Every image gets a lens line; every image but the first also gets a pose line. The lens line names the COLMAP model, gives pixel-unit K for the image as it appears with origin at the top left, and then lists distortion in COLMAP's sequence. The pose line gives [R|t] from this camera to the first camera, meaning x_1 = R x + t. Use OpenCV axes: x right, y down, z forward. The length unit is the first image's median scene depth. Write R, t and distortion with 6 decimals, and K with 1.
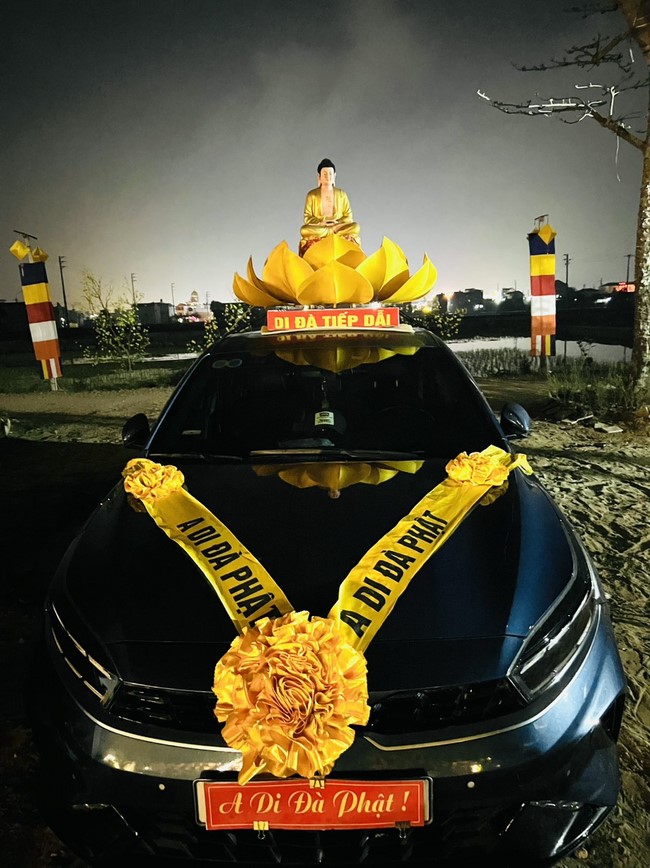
lens RADIAL K [[648.3, 0, 337.0], [0, 648.3, 455.3], [0, 0, 1]] dist [0.035751, -0.013608]
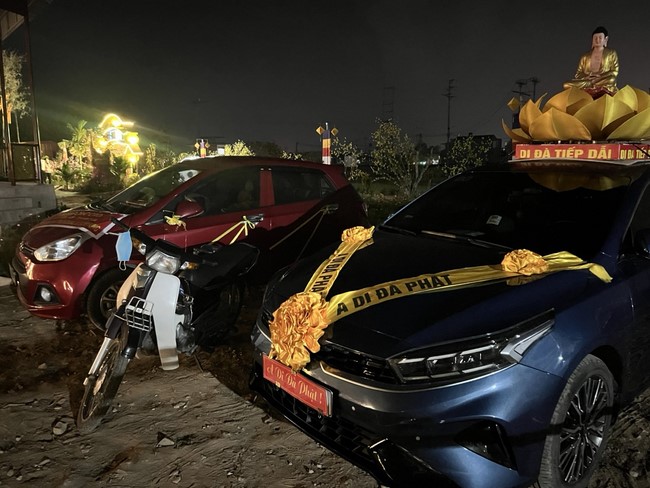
lens RADIAL K [[485.5, 0, 323.5], [0, 485.5, 243.7], [0, 0, 1]] dist [0.035751, -0.013608]
pose [[0.662251, 0.173410, -0.728939, 0.424651], [-0.184010, 0.980698, 0.066127, -0.005205], [0.726336, 0.090339, 0.681377, -0.004046]]
